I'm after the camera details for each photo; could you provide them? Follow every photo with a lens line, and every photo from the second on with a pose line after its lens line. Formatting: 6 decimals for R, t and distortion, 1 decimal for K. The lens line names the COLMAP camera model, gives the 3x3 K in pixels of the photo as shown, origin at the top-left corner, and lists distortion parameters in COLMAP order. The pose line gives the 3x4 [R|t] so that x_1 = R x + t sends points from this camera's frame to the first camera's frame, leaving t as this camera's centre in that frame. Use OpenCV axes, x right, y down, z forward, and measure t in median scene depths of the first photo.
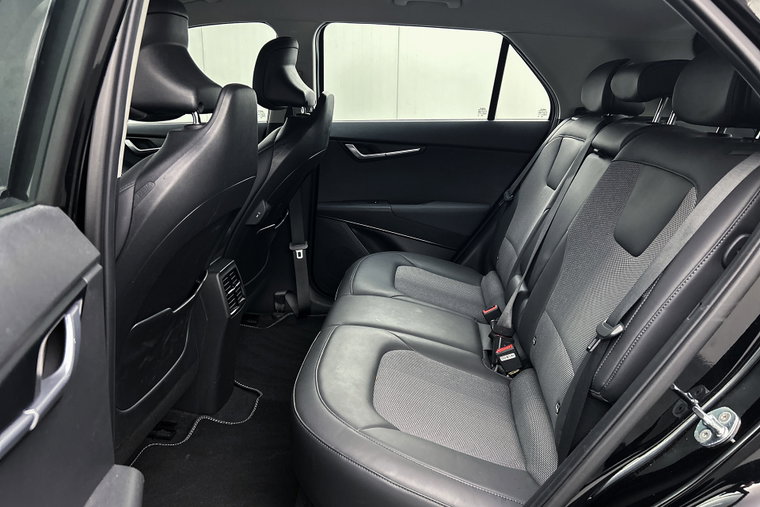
lens RADIAL K [[574.7, 0, 380.7], [0, 574.7, 252.9], [0, 0, 1]] dist [0.055266, -0.061780]
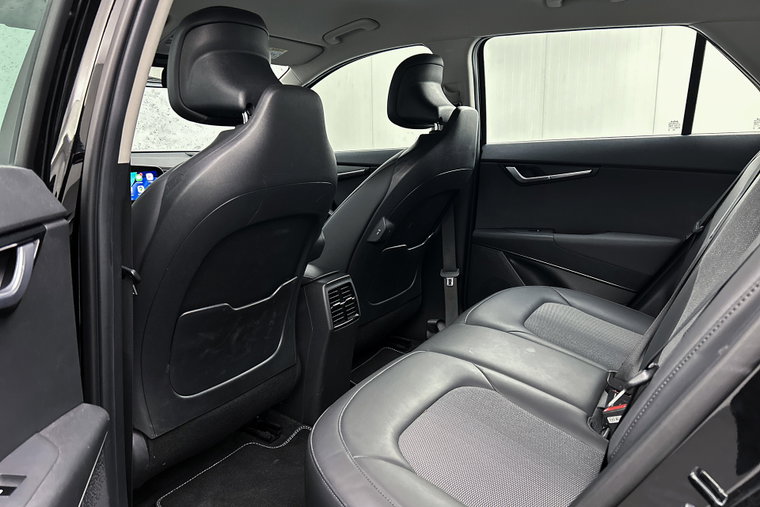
lens RADIAL K [[574.7, 0, 377.4], [0, 574.7, 256.7], [0, 0, 1]] dist [0.055266, -0.061780]
pose [[0.897982, 0.058029, -0.436189, 0.174490], [-0.088693, 0.994791, -0.050249, 0.021015], [0.431001, 0.083810, 0.898451, 0.095982]]
